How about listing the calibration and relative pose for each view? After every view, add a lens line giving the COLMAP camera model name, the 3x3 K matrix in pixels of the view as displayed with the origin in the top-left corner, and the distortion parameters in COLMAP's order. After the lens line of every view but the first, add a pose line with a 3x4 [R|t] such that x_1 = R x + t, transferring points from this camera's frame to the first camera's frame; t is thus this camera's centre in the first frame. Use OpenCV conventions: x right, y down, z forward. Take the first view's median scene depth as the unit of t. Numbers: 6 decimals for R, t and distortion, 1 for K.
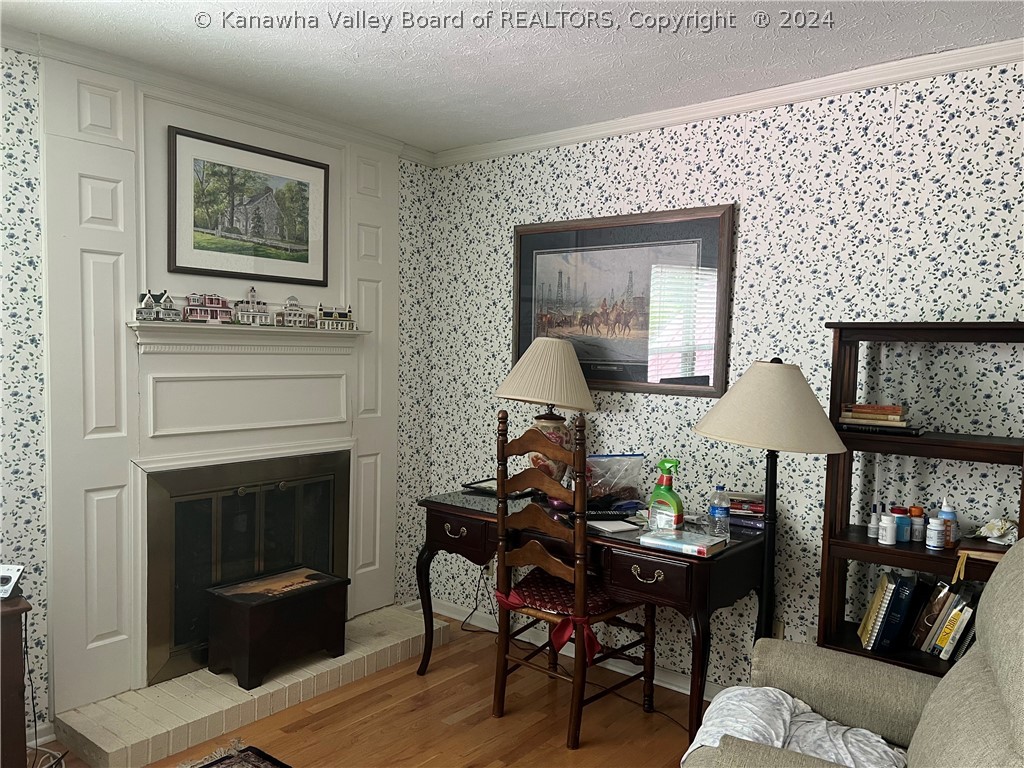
lens RADIAL K [[768.8, 0, 513.8], [0, 768.8, 390.0], [0, 0, 1]] dist [0.048896, -0.052133]
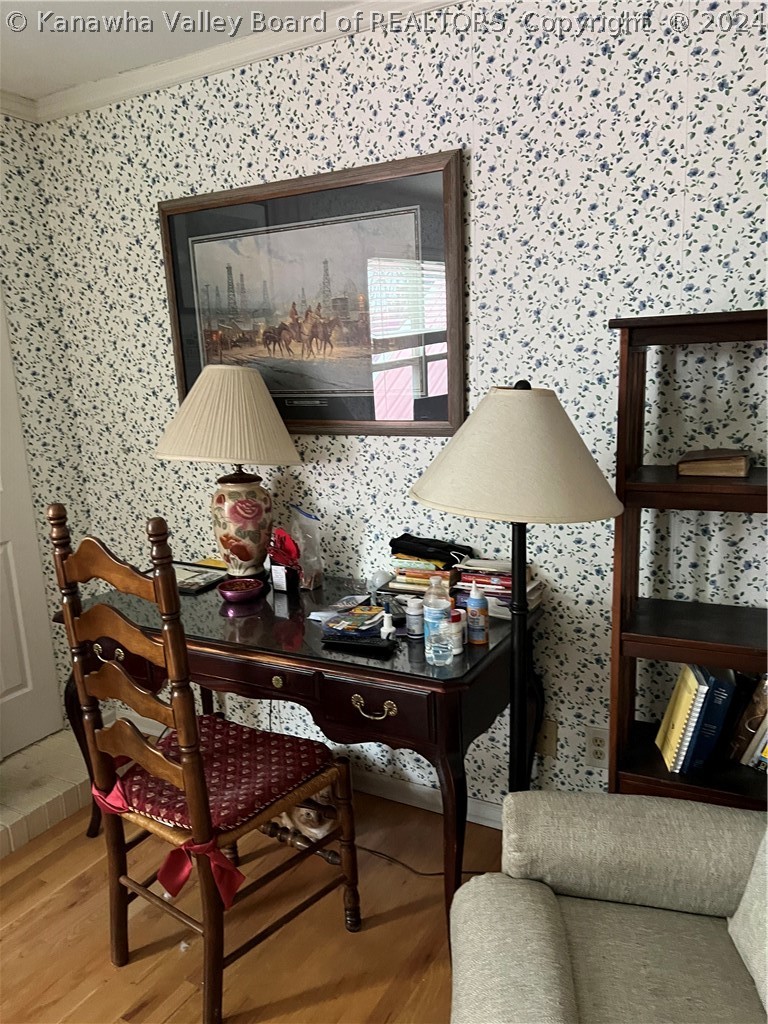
lens RADIAL K [[768.8, 0, 389.9], [0, 768.8, 522.6], [0, 0, 1]] dist [0.048896, -0.052133]
pose [[0.981759, -0.099939, 0.161746, 0.073456], [0.074954, 0.985254, 0.153808, -0.023932], [-0.174732, -0.138879, 0.974772, 0.277570]]
